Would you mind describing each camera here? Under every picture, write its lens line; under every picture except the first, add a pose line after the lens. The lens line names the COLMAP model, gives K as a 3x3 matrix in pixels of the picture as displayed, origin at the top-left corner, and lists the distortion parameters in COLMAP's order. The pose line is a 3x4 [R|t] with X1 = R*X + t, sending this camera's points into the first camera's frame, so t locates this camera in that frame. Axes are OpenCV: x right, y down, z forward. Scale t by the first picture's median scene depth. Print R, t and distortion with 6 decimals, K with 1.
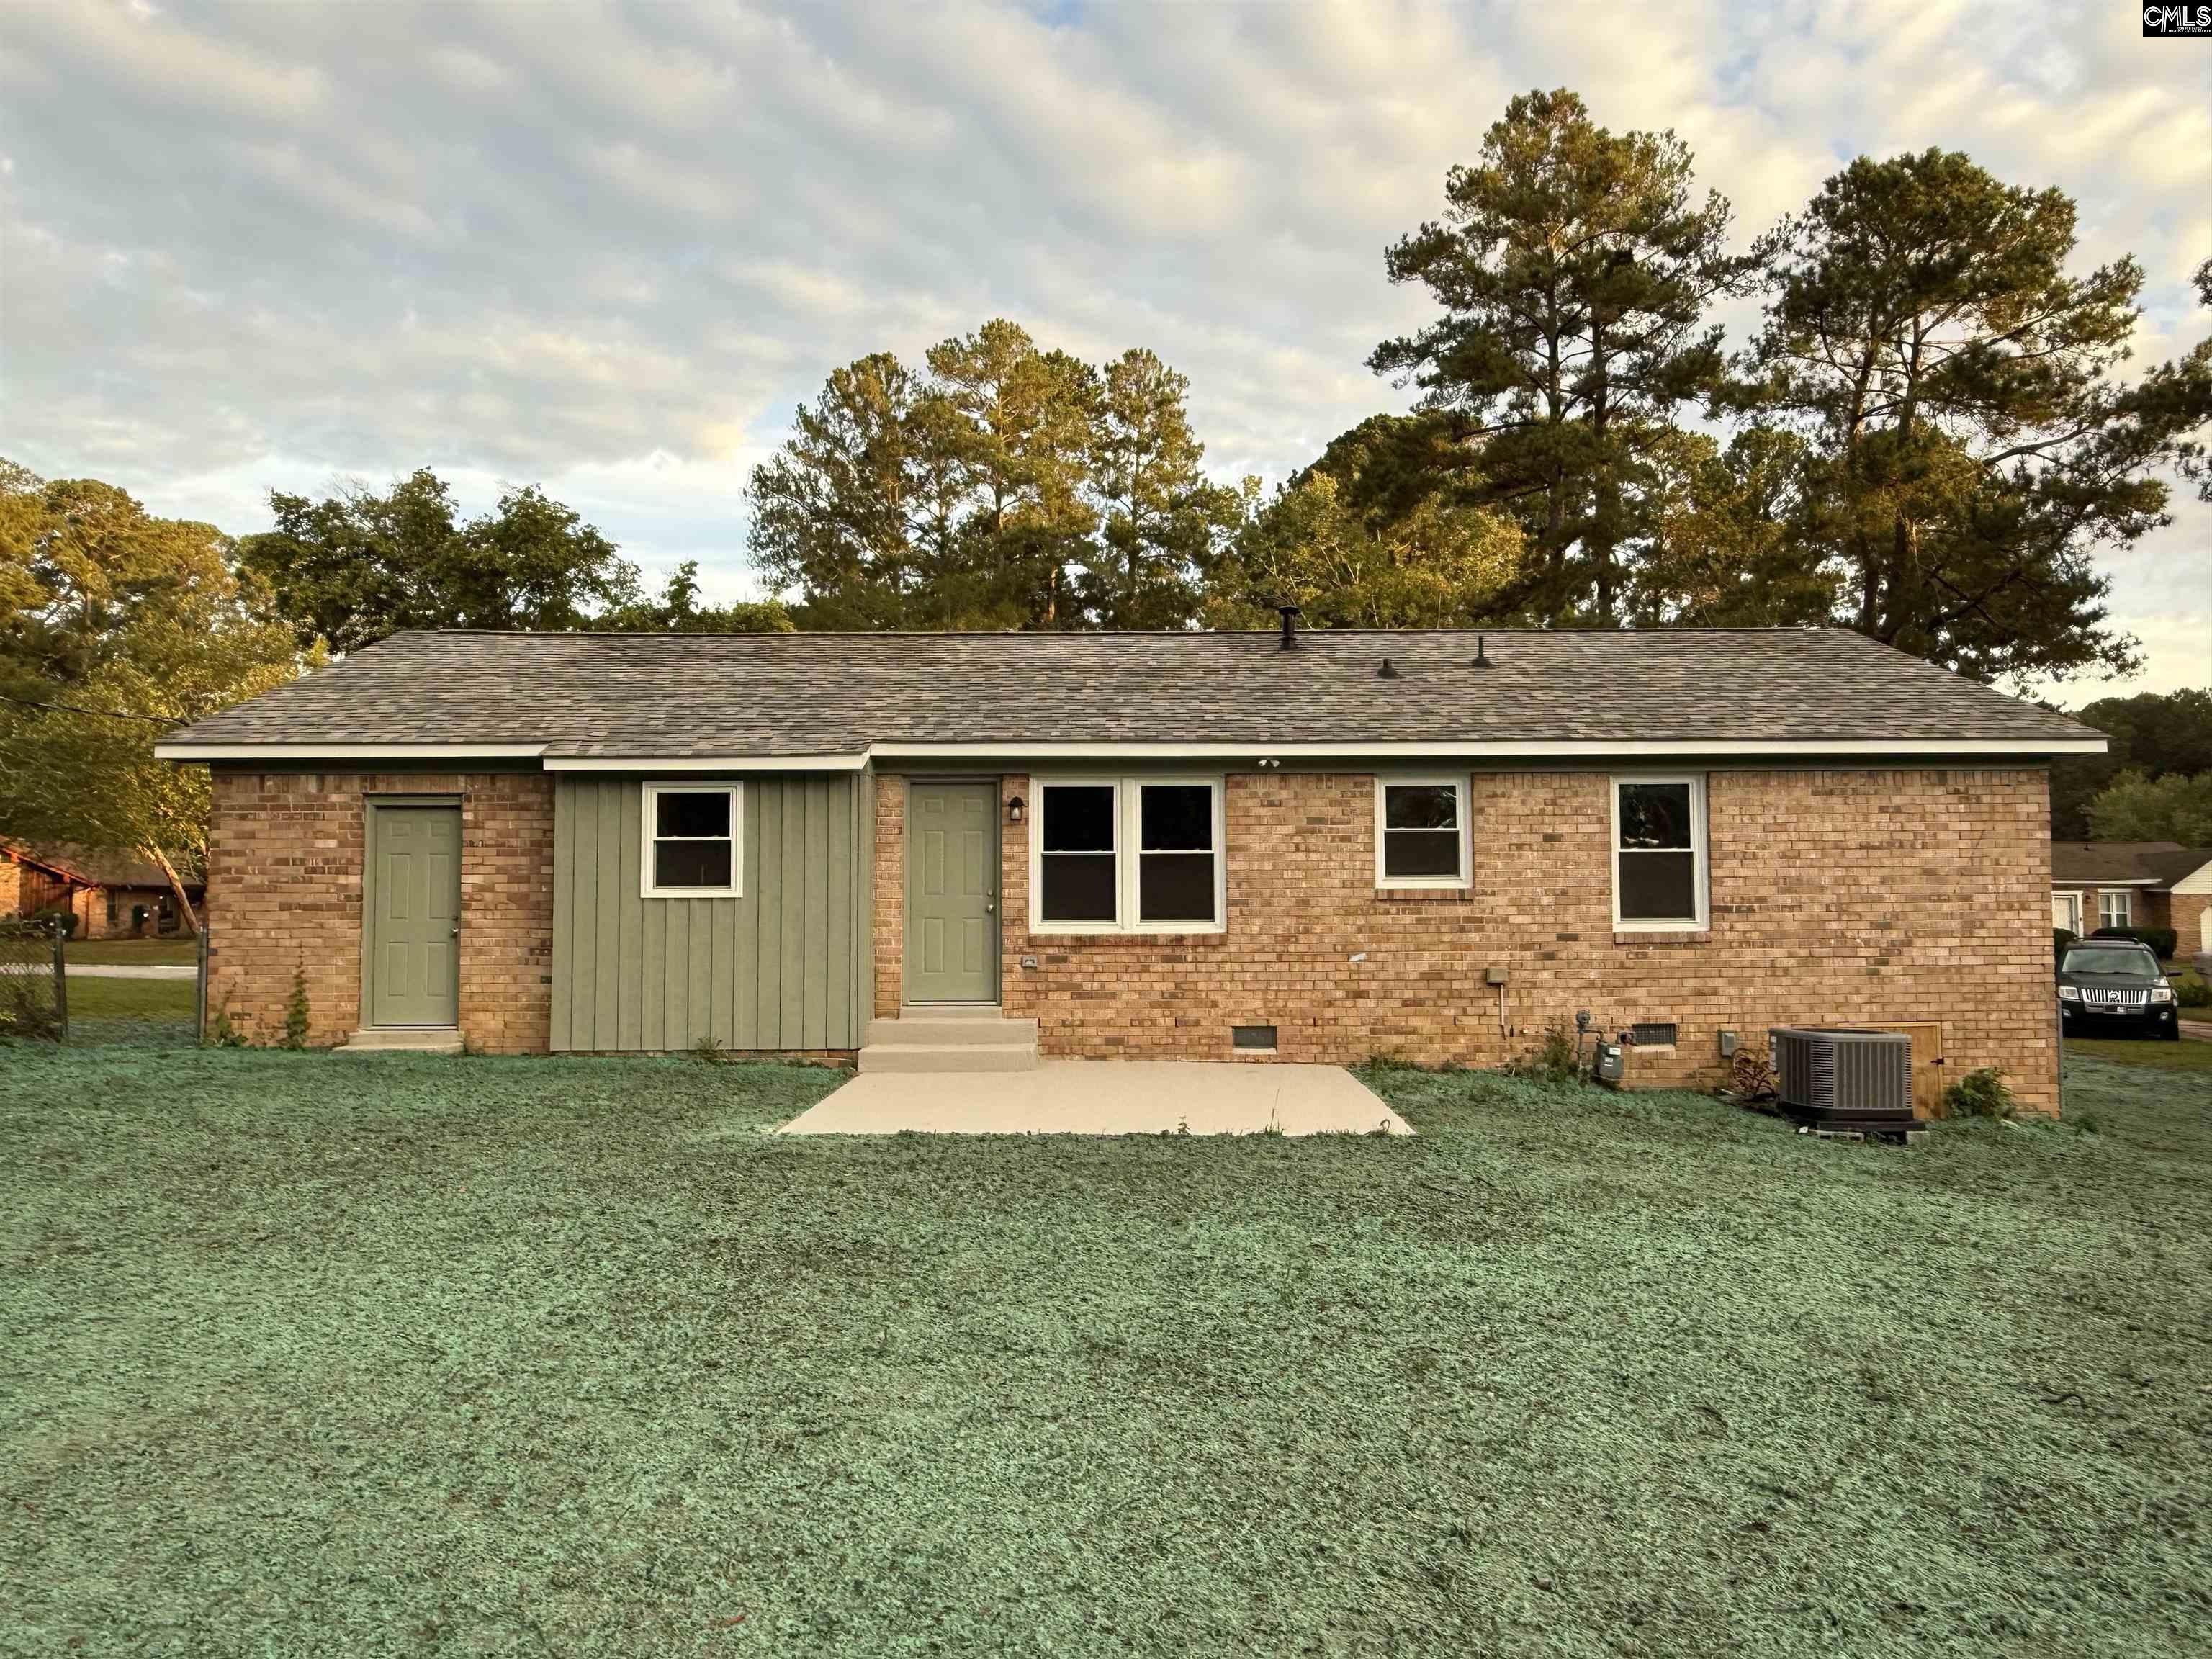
lens RADIAL K [[1471.6, 0, 1106.0], [0, 1471.6, 829.5], [0, 0, 1]] dist [0.001397, -0.000791]
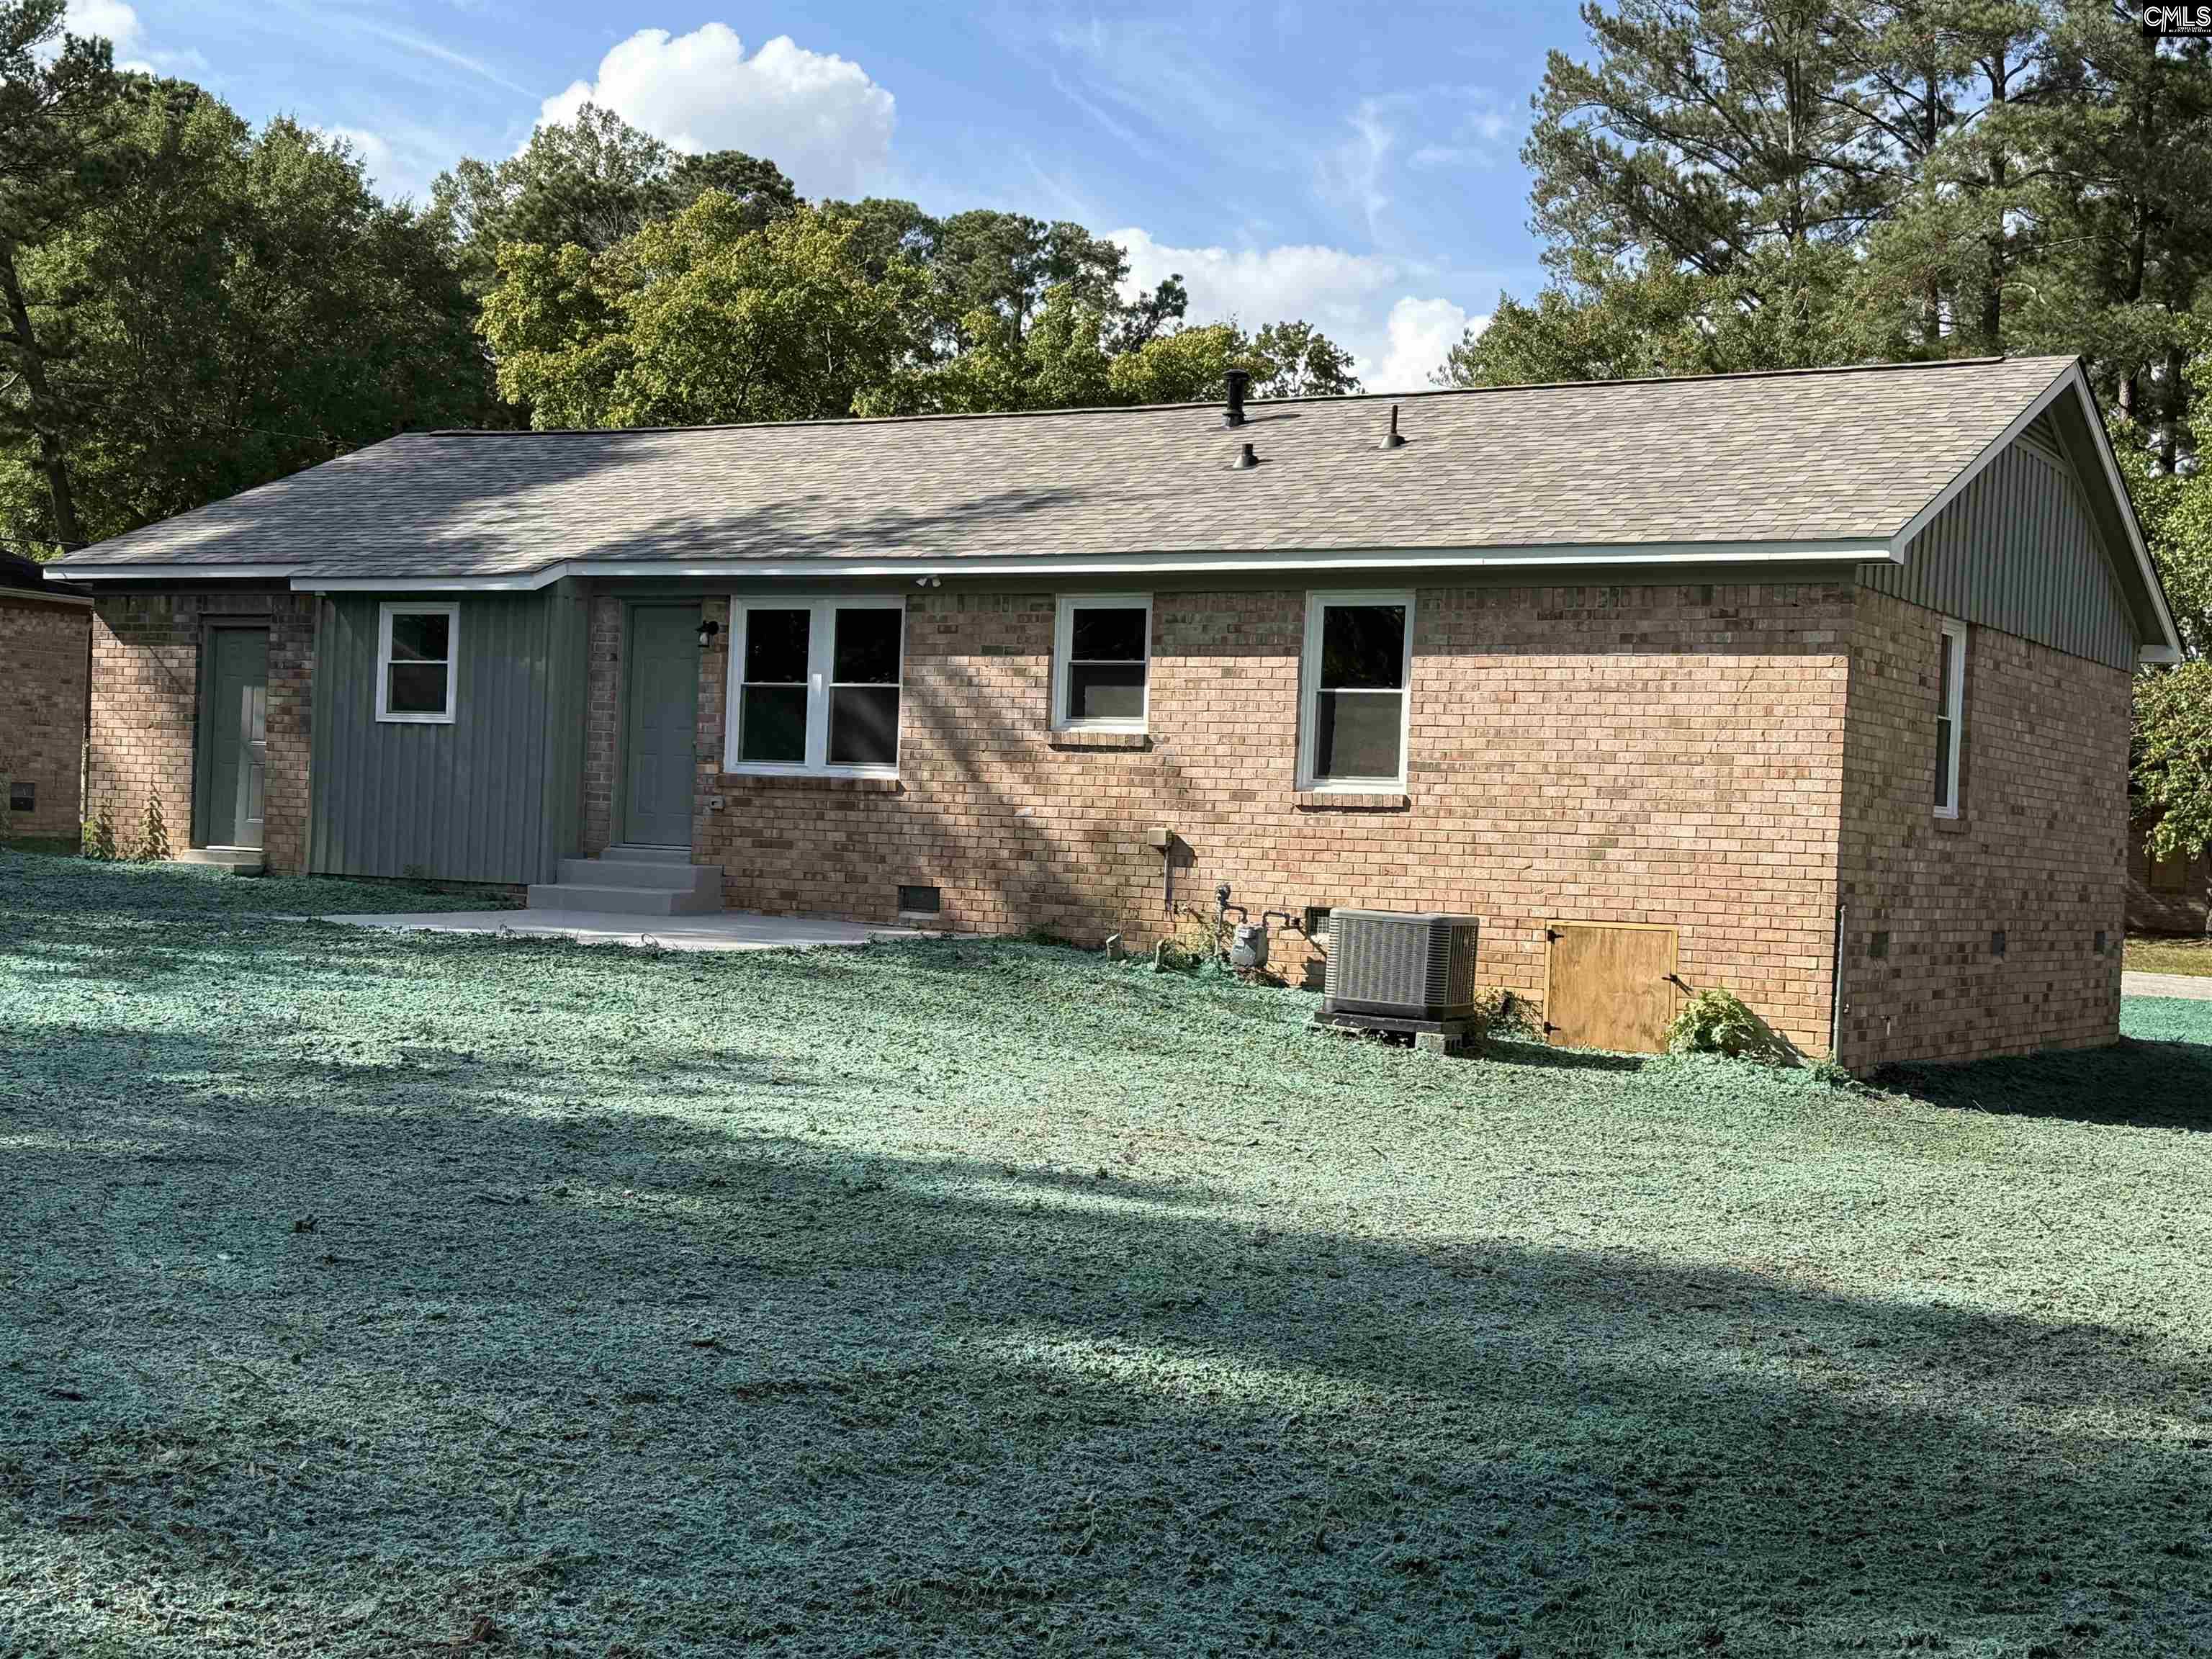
lens RADIAL K [[2929.8, 0, 1106.0], [0, 2929.8, 829.5], [0, 0, 1]] dist [0.203358, 0.000451]
pose [[0.852591, 0.037878, -0.521204, 1.091489], [-0.015842, 0.998785, 0.046672, 0.017480], [0.522339, -0.031535, 0.852155, -0.415987]]
